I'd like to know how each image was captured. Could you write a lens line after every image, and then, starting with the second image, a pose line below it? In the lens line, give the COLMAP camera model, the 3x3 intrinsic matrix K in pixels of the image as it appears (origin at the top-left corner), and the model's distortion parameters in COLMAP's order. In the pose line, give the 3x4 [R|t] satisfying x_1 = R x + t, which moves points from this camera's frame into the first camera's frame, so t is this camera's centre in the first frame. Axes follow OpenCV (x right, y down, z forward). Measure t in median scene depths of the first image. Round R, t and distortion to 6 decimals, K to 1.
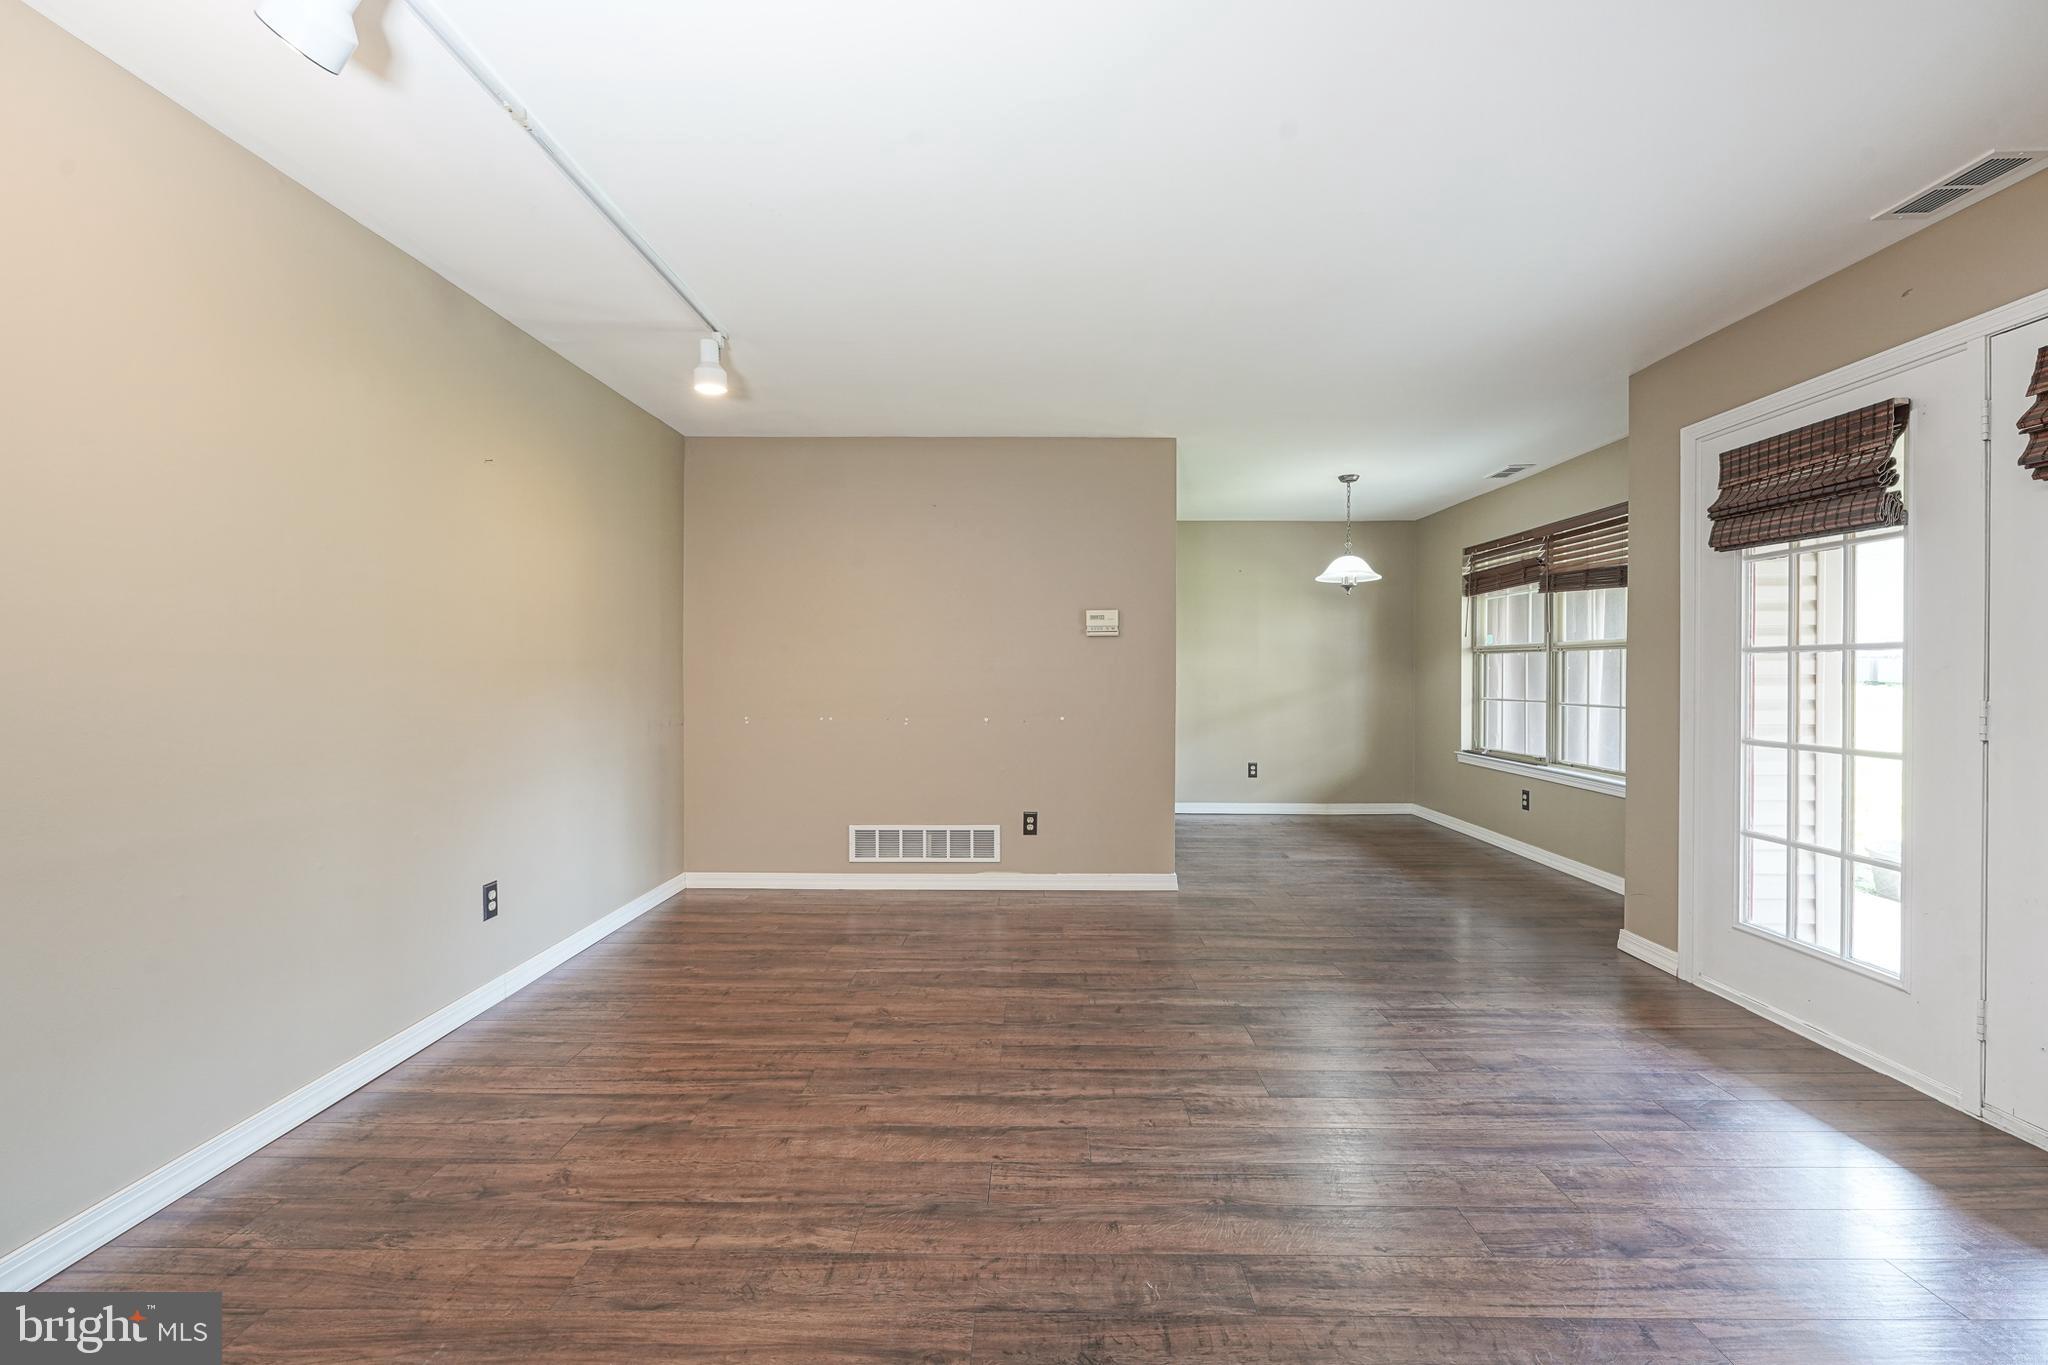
lens RADIAL K [[822.6, 0, 1030.6], [0, 822.6, 678.9], [0, 0, 1]] dist [0.000217, 0.000096]
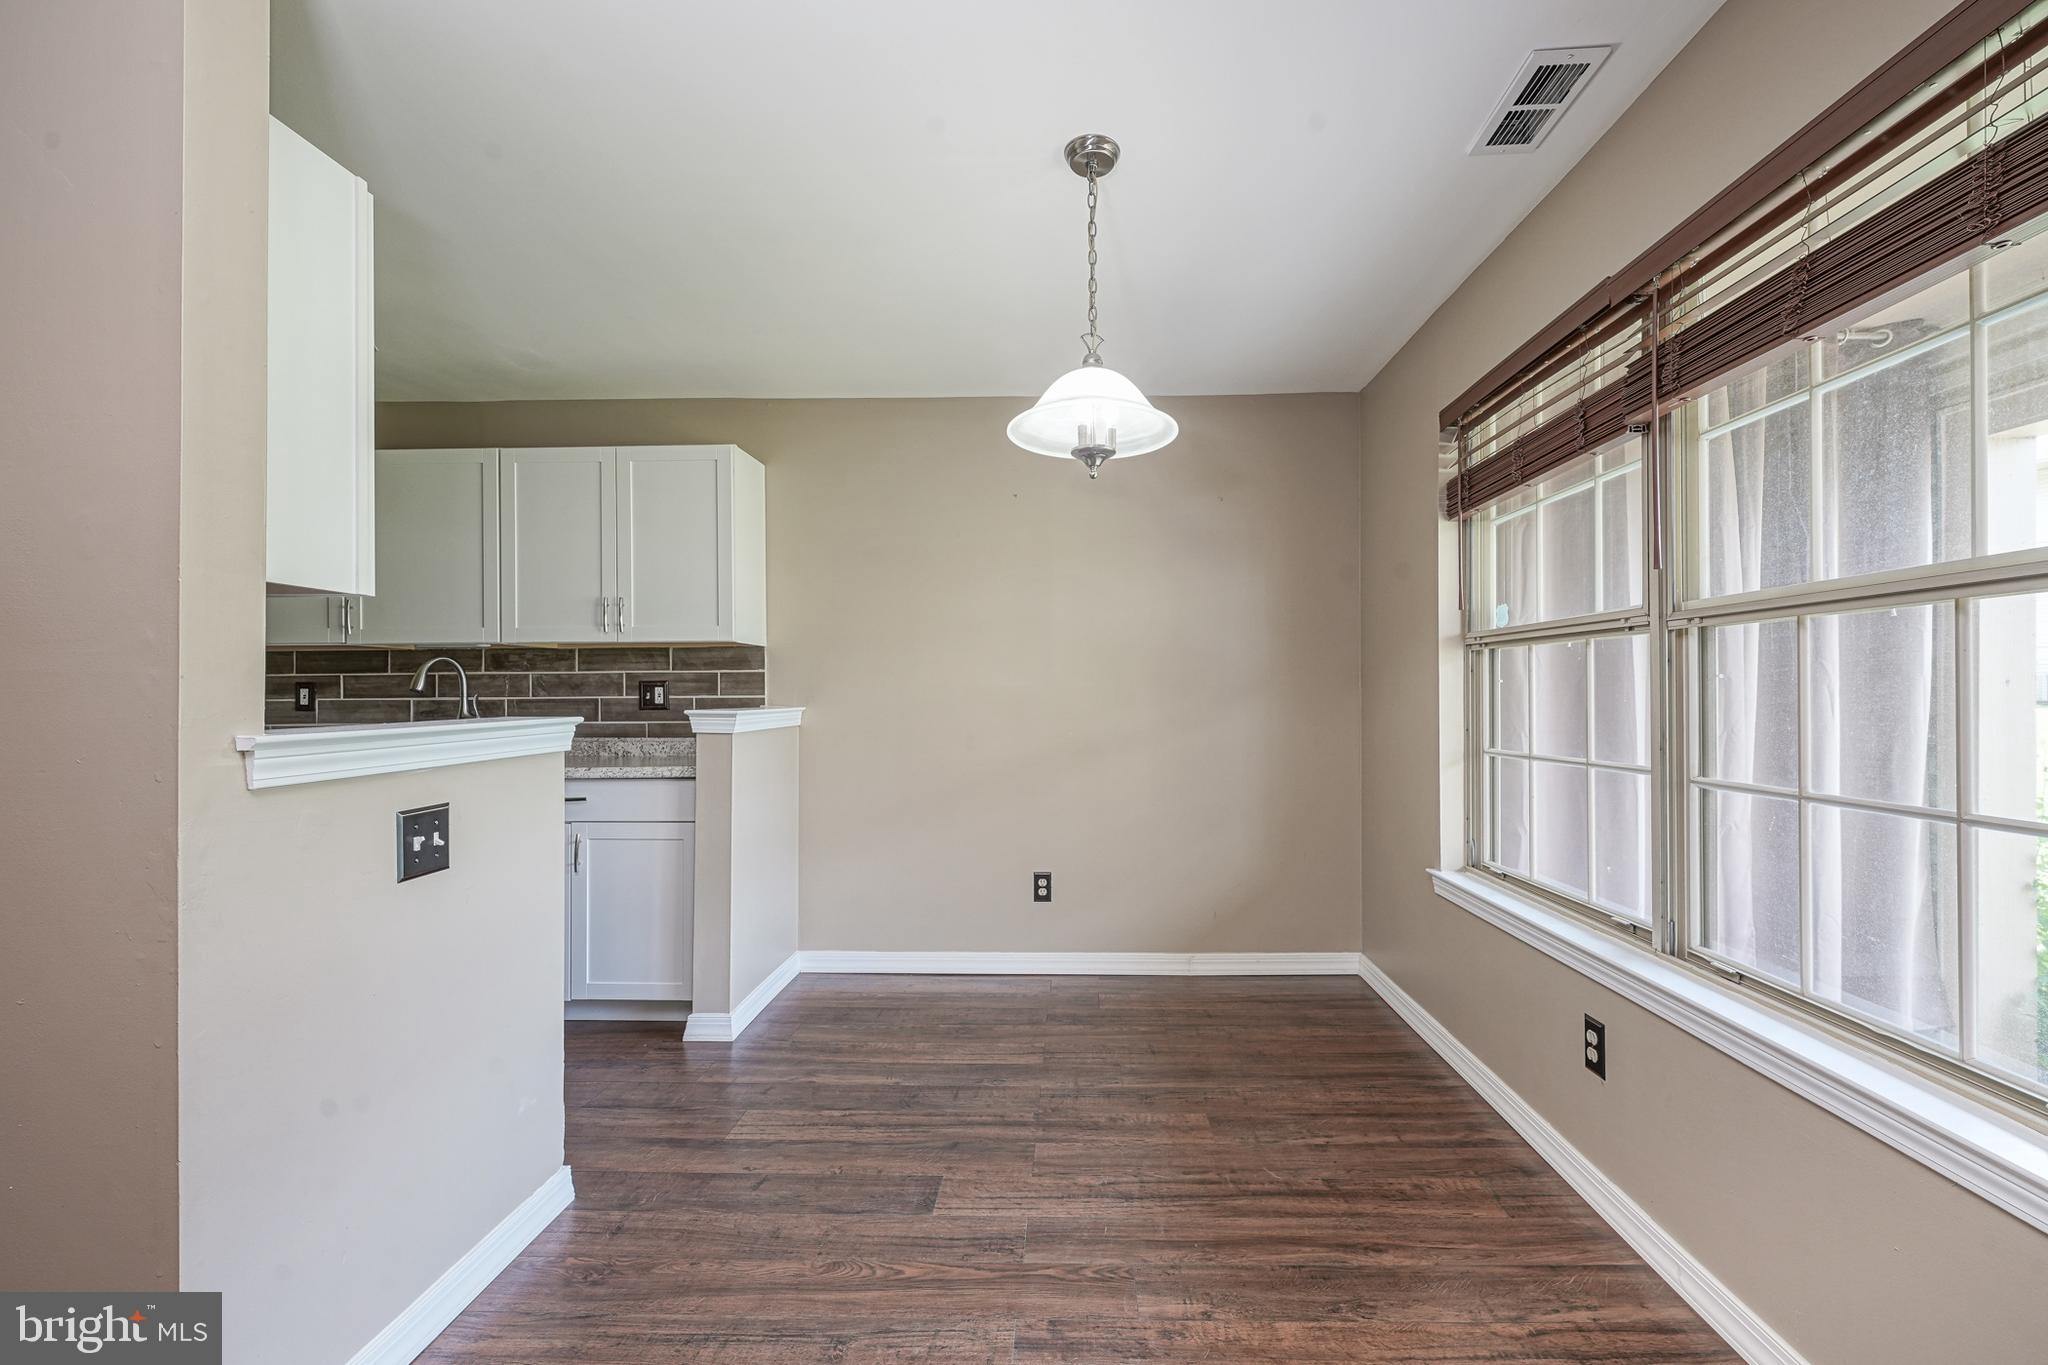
lens RADIAL K [[832.8, 0, 1072.9], [0, 832.8, 694.7], [0, 0, 1]] dist [0.000870, 0.000200]
pose [[0.999974, -0.007247, 0.000038, 0.772585], [0.007247, 0.999939, -0.008390, -0.008623], [0.000023, 0.008390, 0.999965, 1.307774]]
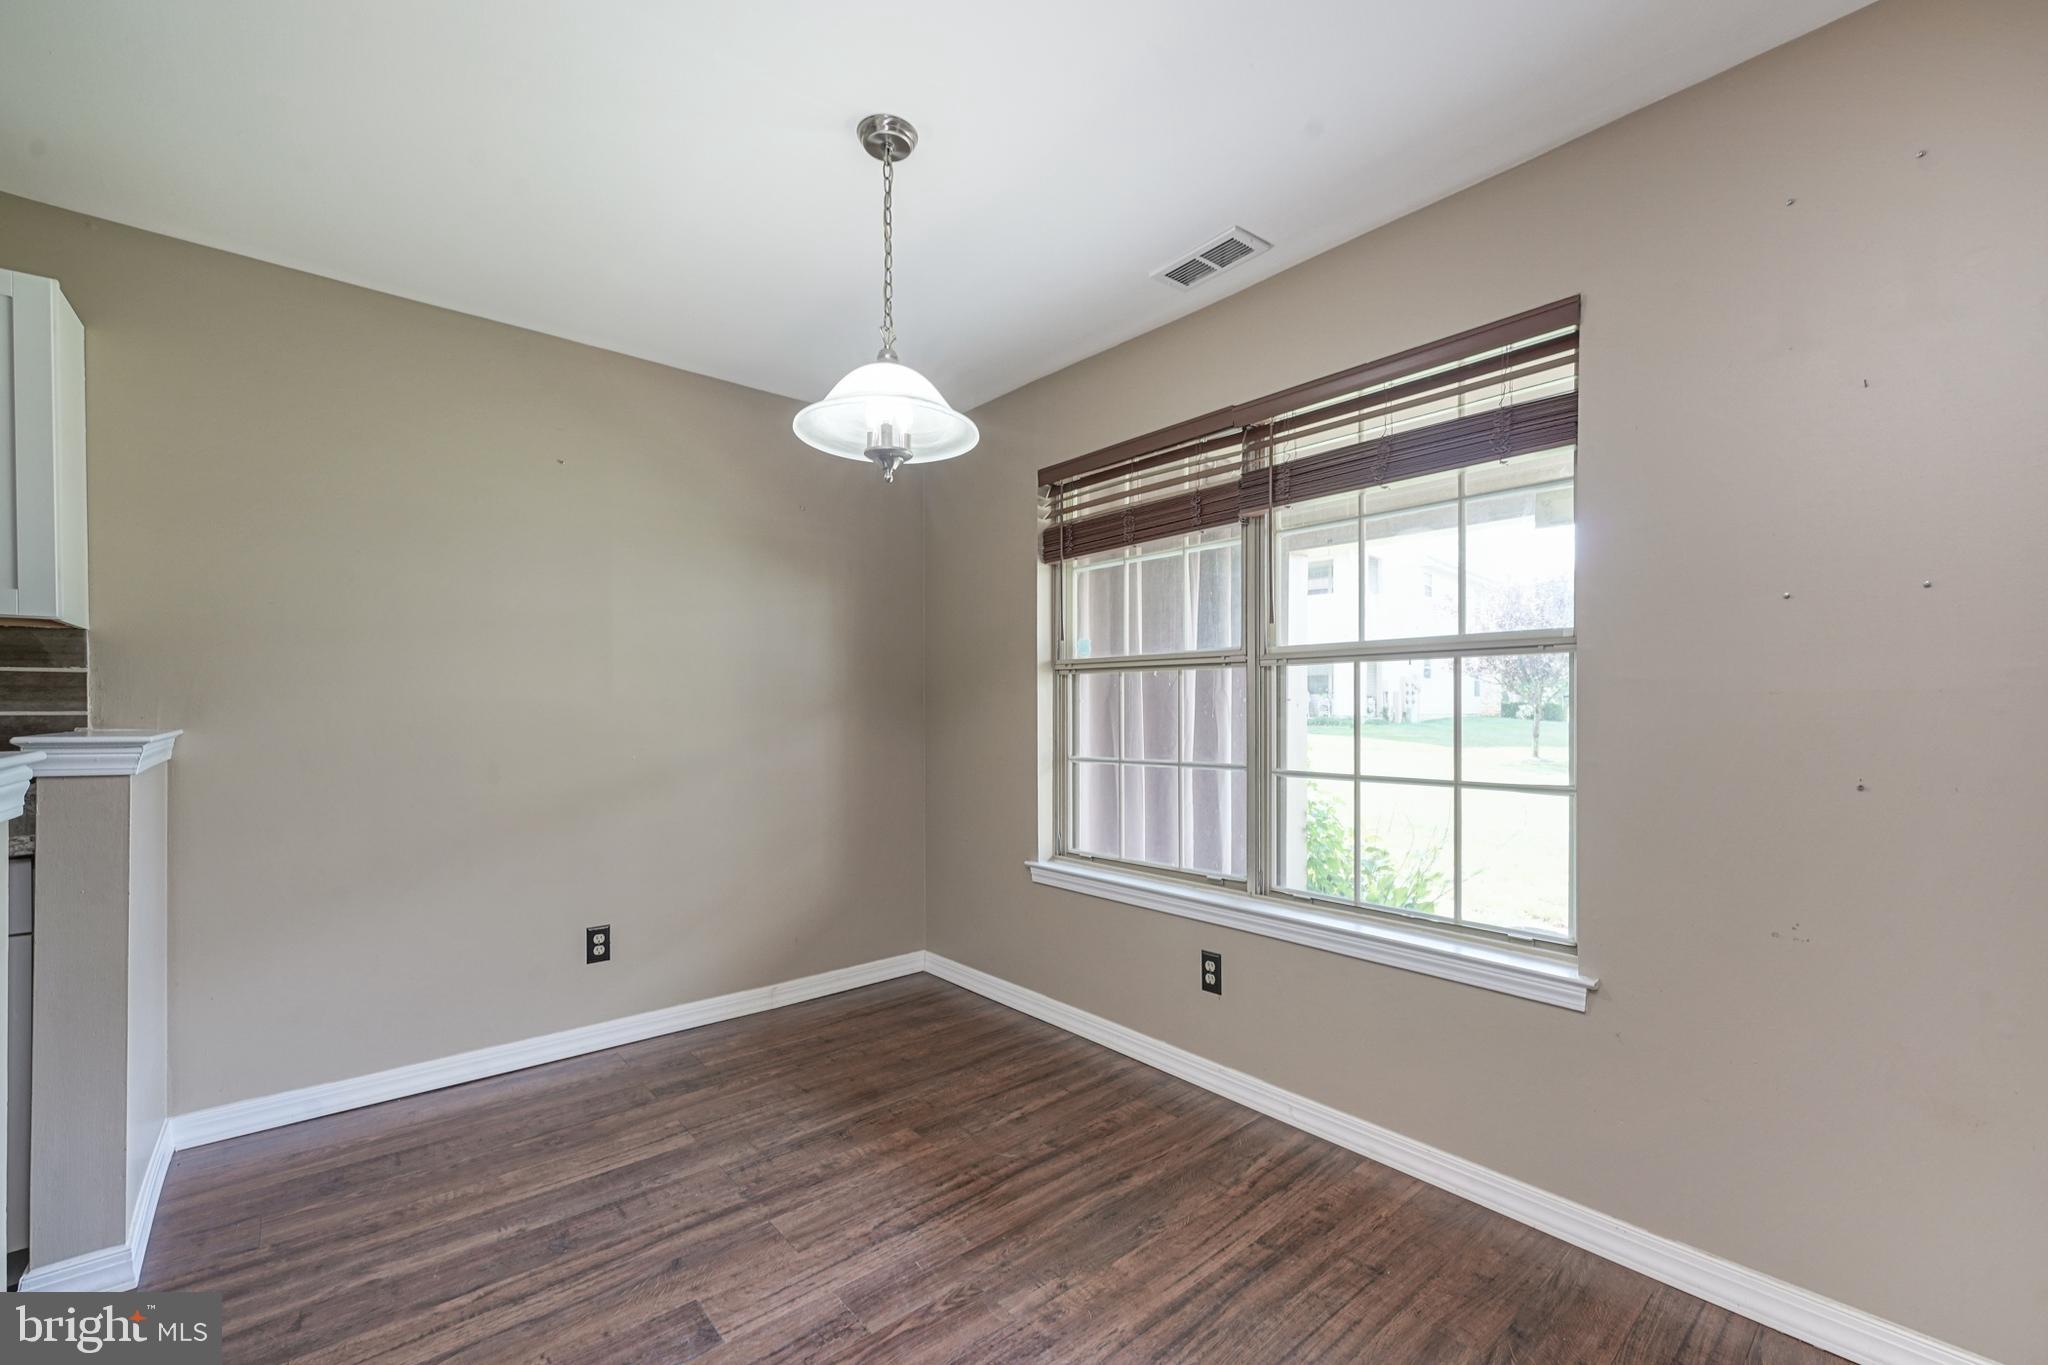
lens RADIAL K [[830.9, 0, 1030.3], [0, 830.9, 717.2], [0, 0, 1]] dist [0.000776, 0.000316]
pose [[0.747732, -0.009549, 0.663932, 0.410886], [0.009112, 0.999950, 0.004121, -0.011228], [-0.663938, 0.002968, 0.747782, 1.448907]]
